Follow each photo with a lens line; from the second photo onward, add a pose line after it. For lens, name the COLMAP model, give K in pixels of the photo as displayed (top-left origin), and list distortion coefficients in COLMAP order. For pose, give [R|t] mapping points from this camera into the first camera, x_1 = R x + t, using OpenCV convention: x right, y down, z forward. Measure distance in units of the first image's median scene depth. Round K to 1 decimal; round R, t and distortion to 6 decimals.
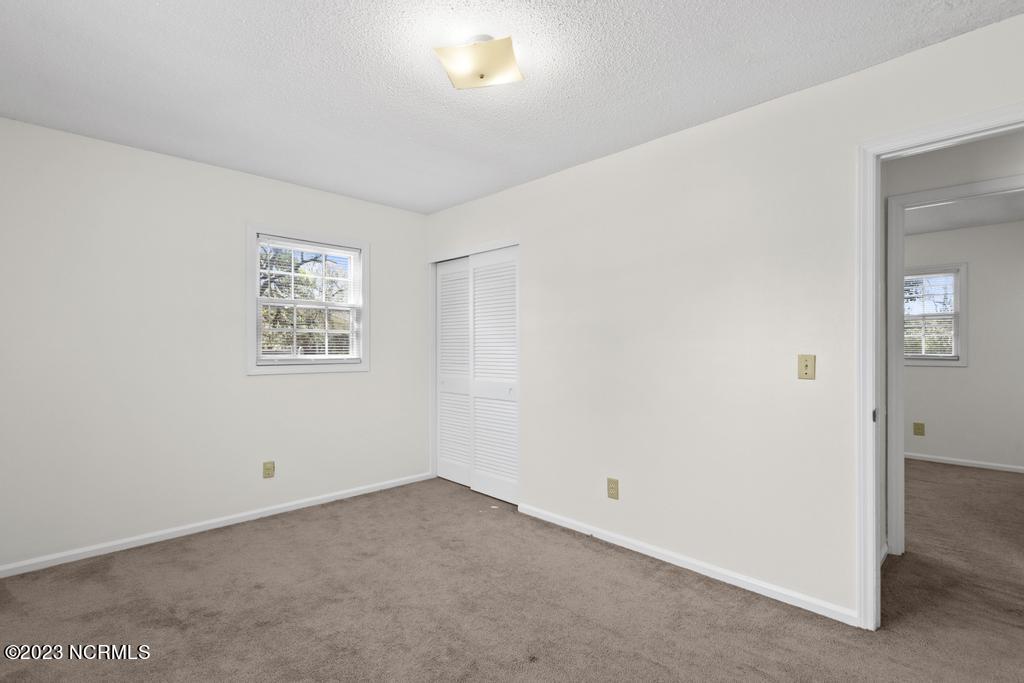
lens RADIAL K [[461.4, 0, 519.1], [0, 461.4, 343.8], [0, 0, 1]] dist [0.002005, -0.001442]
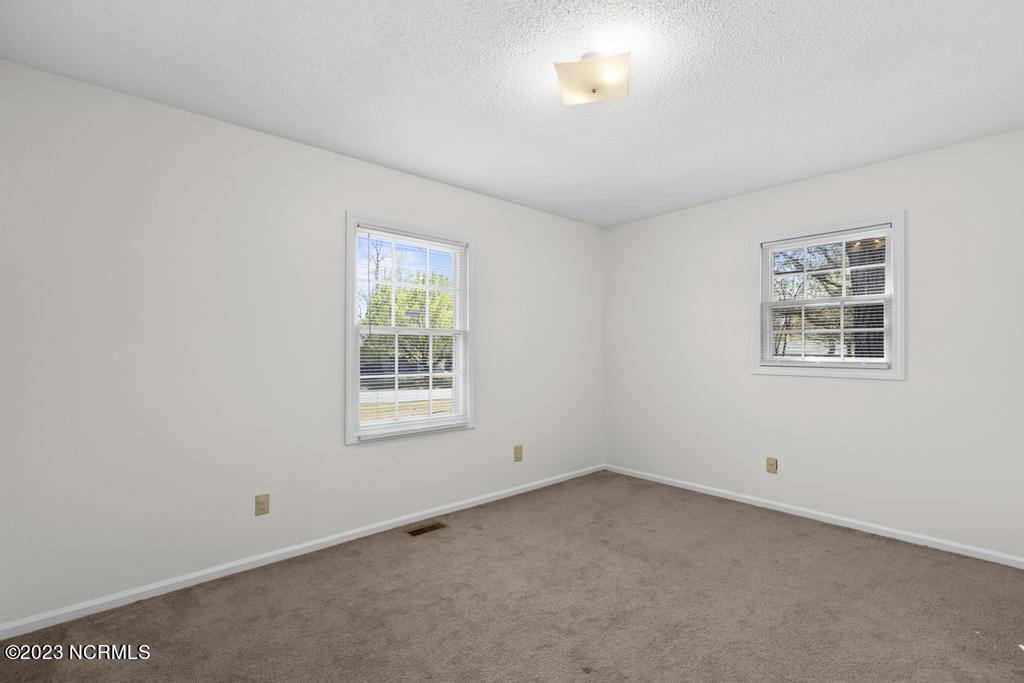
lens RADIAL K [[461.4, 0, 519.1], [0, 461.4, 344.7], [0, 0, 1]] dist [0.002005, -0.001442]
pose [[-0.016989, -0.004190, -0.999847, 0.558833], [0.006840, 0.999967, -0.004306, -0.000946], [0.999832, -0.006912, -0.016960, 0.480501]]
